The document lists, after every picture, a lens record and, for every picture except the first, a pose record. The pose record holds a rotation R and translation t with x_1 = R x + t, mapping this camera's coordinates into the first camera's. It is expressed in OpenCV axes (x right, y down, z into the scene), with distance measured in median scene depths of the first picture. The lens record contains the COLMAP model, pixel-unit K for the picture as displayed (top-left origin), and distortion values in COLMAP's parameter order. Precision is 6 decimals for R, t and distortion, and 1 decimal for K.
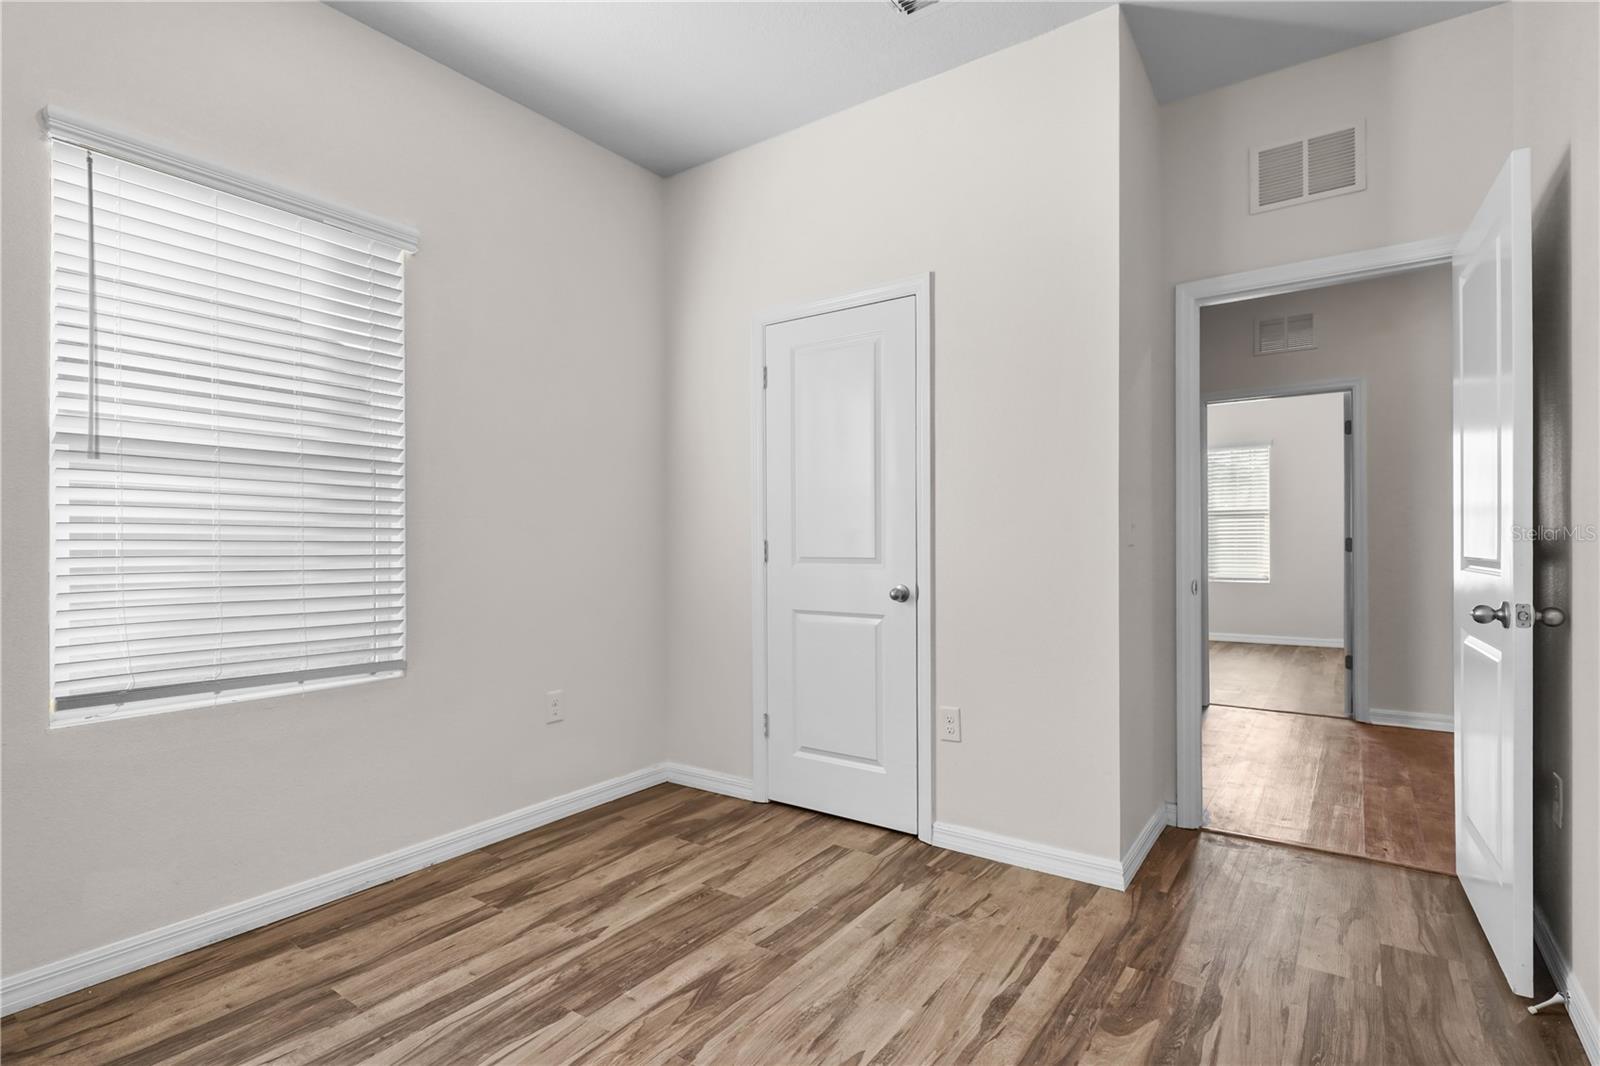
lens RADIAL K [[771.6, 0, 803.1], [0, 771.6, 545.3], [0, 0, 1]] dist [0.002168, -0.001466]
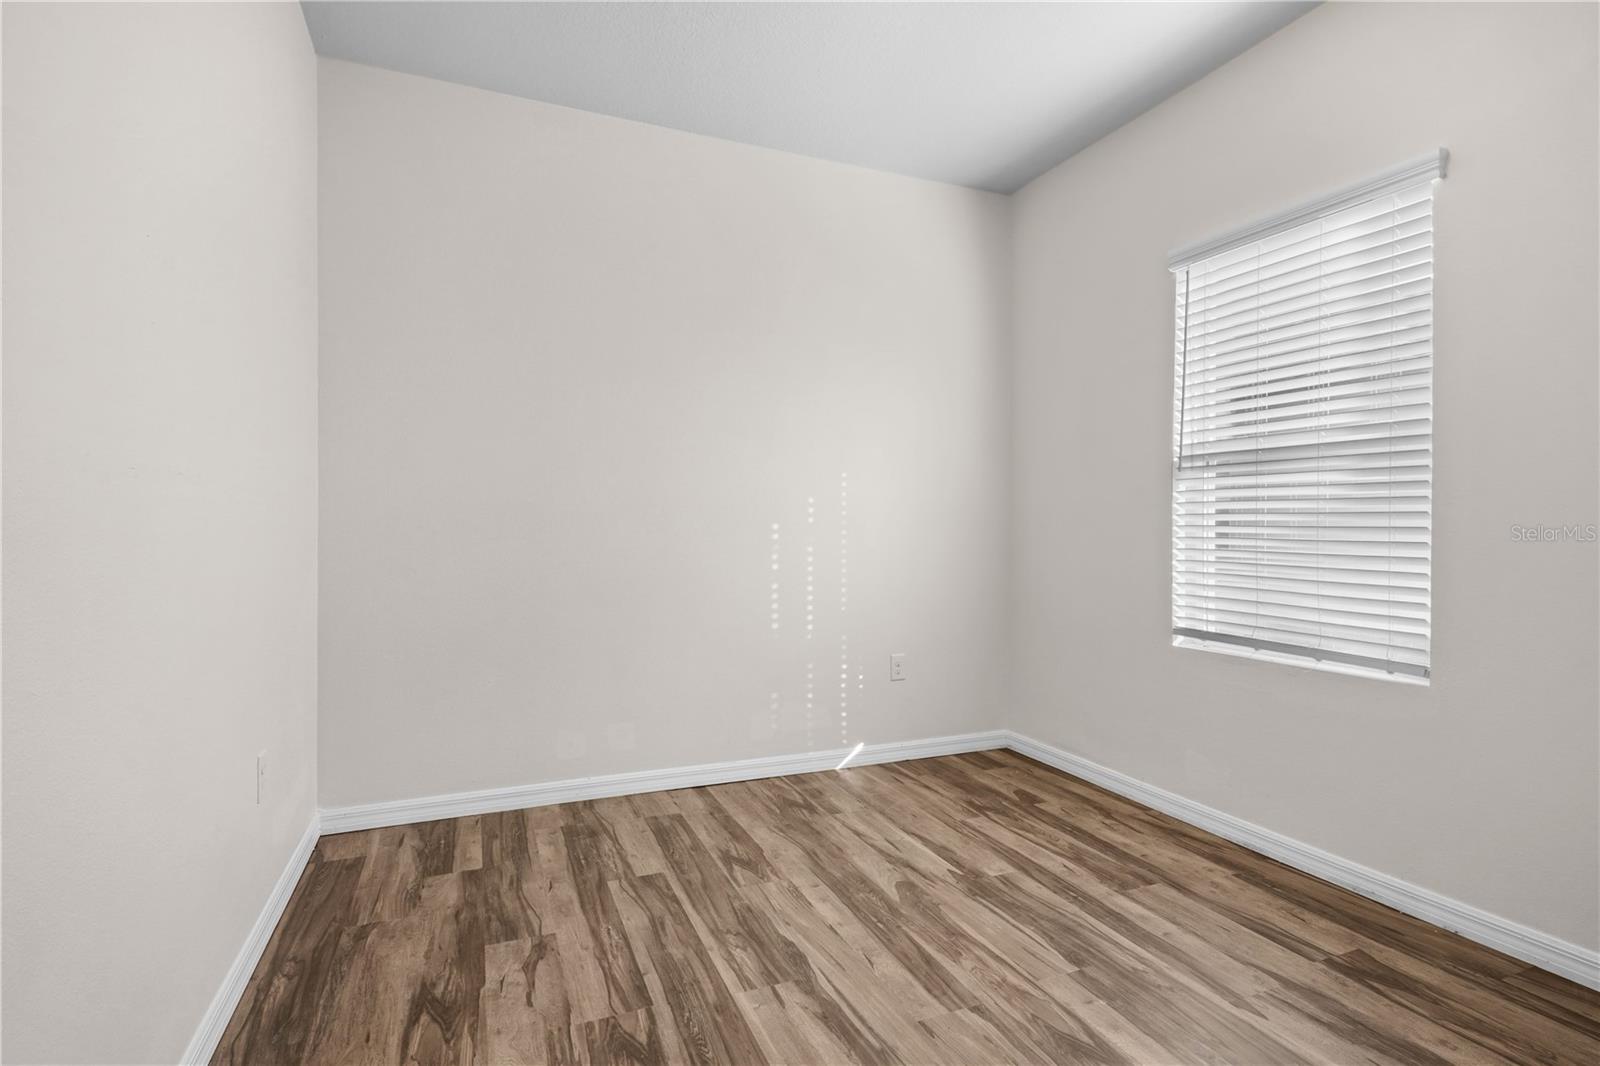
lens RADIAL K [[771.6, 0, 800.6], [0, 771.6, 526.4], [0, 0, 1]] dist [0.002168, -0.001466]
pose [[-0.518744, 0.001108, -0.854929, 0.698579], [-0.005387, 0.999975, 0.004565, -0.007670], [0.854913, 0.006974, -0.518725, 1.053202]]
